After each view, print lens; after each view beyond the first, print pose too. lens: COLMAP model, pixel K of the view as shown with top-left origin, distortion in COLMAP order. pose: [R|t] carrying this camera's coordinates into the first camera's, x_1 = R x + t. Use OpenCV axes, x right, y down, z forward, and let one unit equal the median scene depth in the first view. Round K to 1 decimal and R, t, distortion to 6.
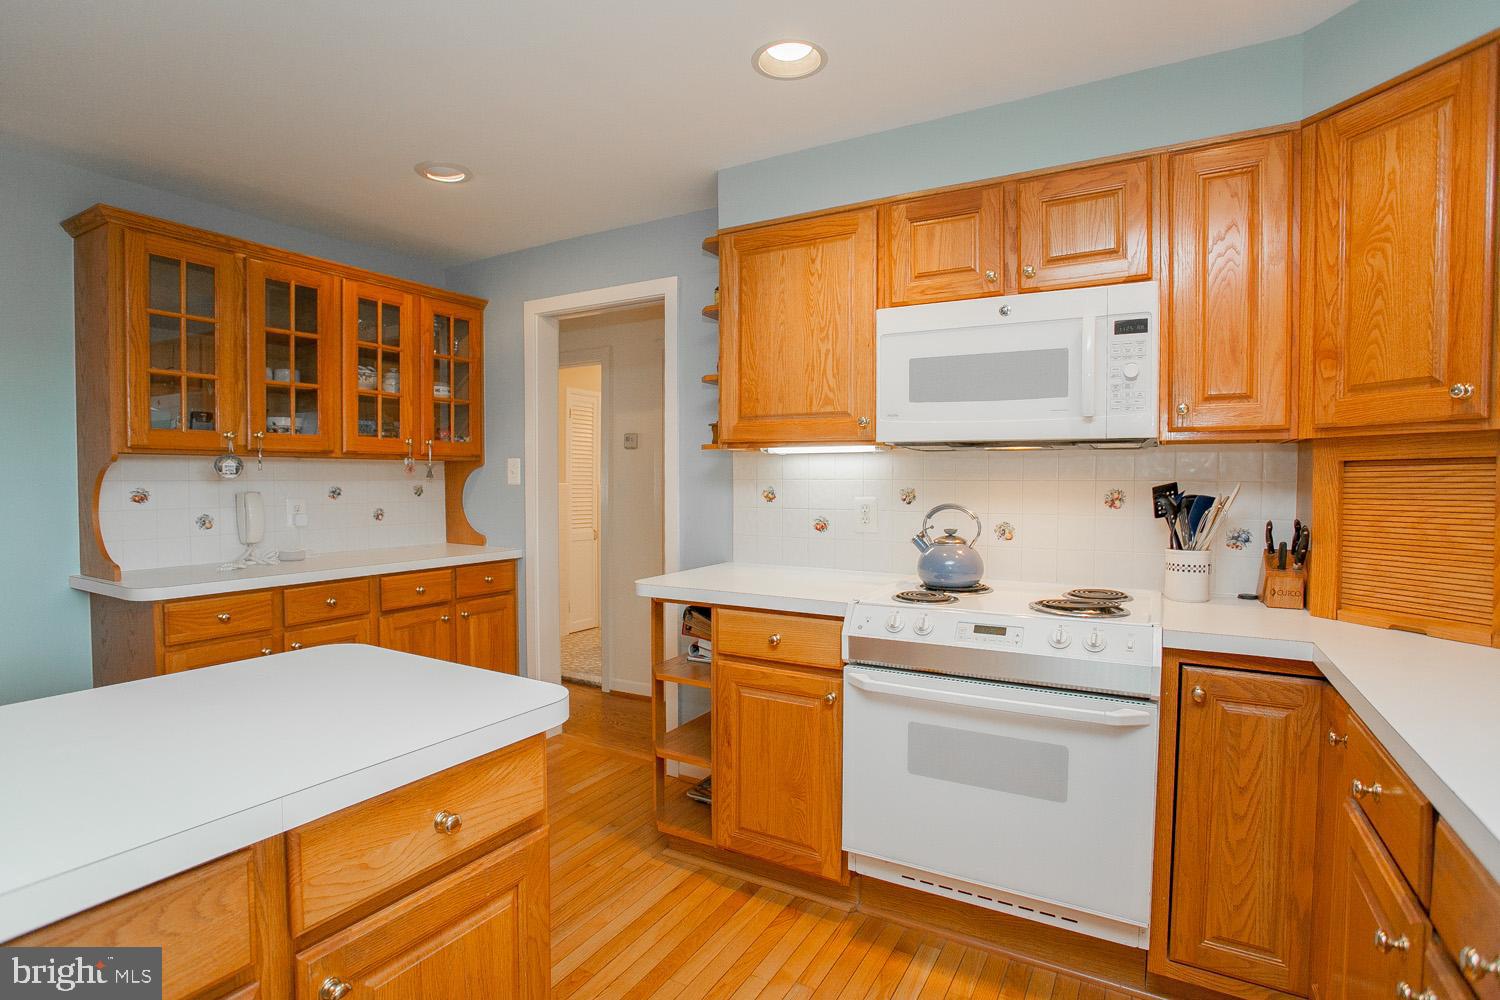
lens RADIAL K [[716.9, 0, 756.6], [0, 716.9, 495.5], [0, 0, 1]] dist [-0.047810, 0.015821]
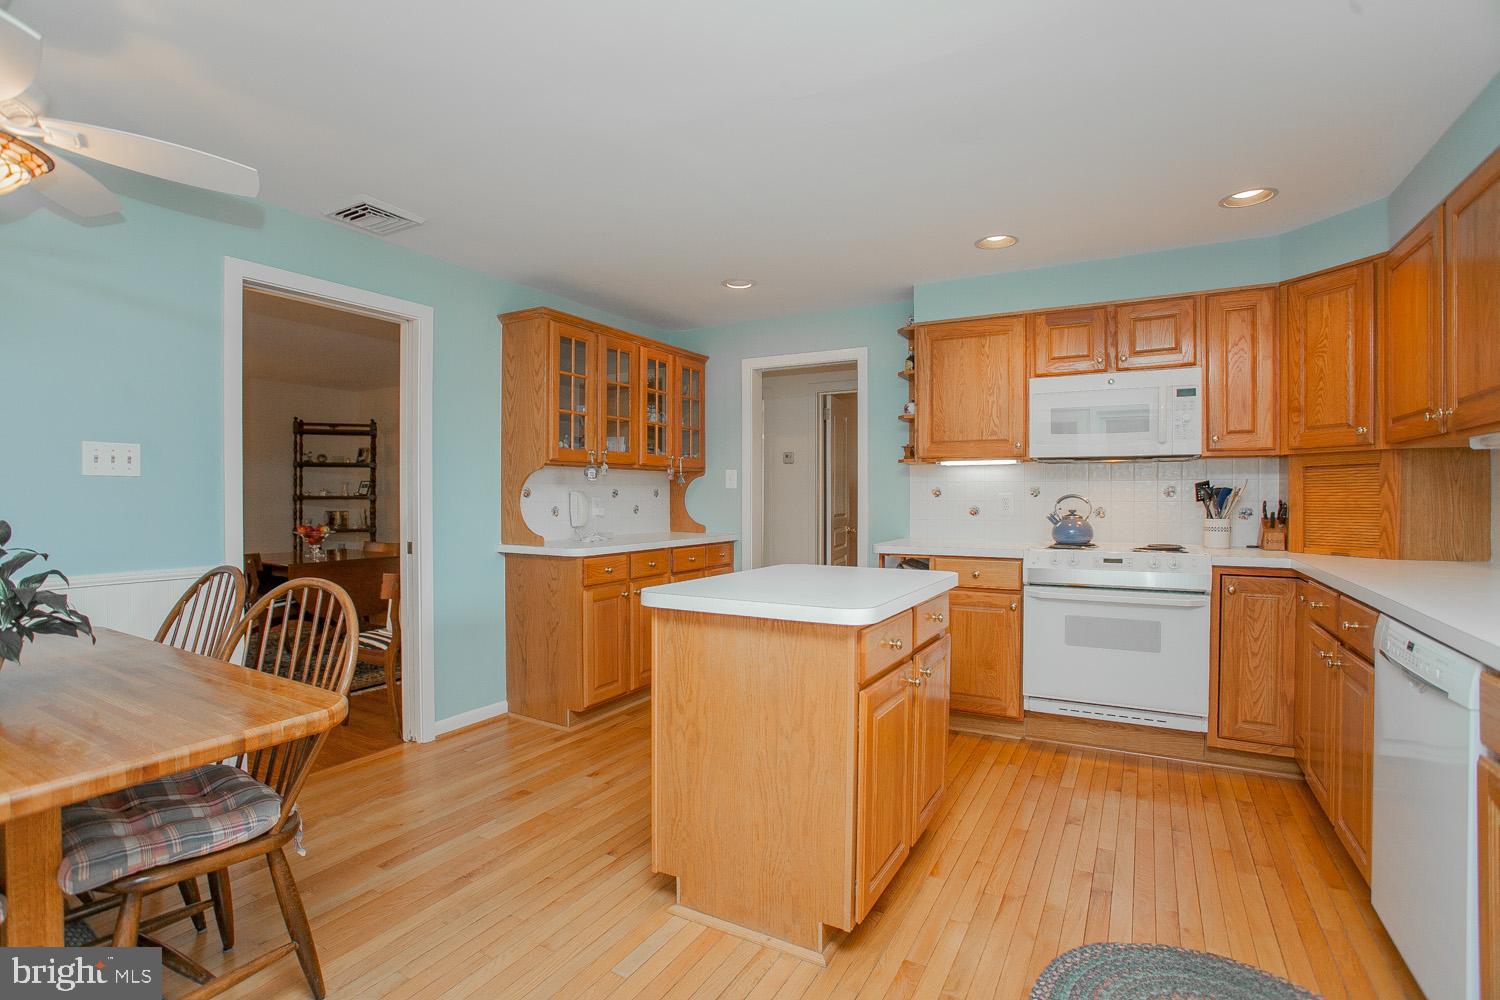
lens RADIAL K [[716.9, 0, 736.6], [0, 716.9, 496.9], [0, 0, 1]] dist [-0.047810, 0.015821]
pose [[0.999954, -0.000987, 0.009539, -0.570827], [0.001225, 0.999689, -0.024927, 0.062208], [-0.009512, 0.024937, 0.999644, -0.698515]]
